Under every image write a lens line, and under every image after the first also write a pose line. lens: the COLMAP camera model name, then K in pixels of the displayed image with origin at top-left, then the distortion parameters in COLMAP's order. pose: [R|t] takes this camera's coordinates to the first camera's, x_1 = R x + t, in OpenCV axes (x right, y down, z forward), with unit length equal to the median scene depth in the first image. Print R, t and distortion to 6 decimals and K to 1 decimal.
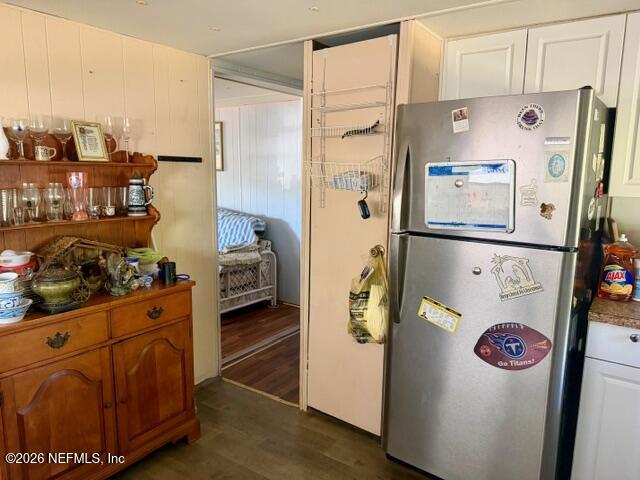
lens RADIAL K [[441.3, 0, 320.8], [0, 441.3, 236.7], [0, 0, 1]] dist [-0.028032, -0.001150]
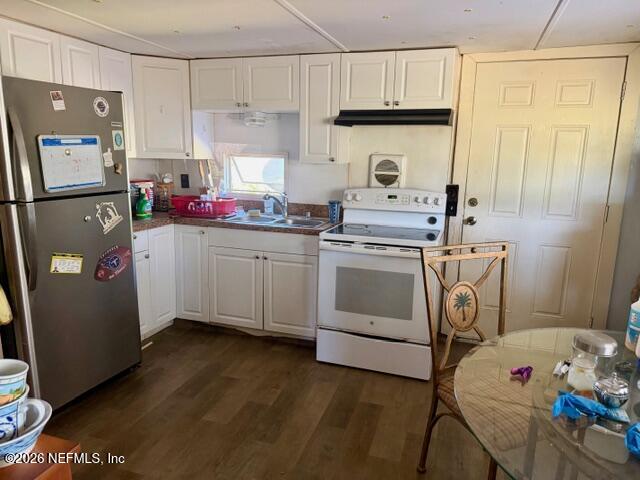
lens RADIAL K [[441.3, 0, 320.8], [0, 441.3, 236.7], [0, 0, 1]] dist [-0.028032, -0.001150]
pose [[-0.281495, -0.204599, 0.937497, -1.080583], [0.128146, 0.960237, 0.248039, -0.104847], [-0.950968, 0.189958, -0.244084, 0.654735]]
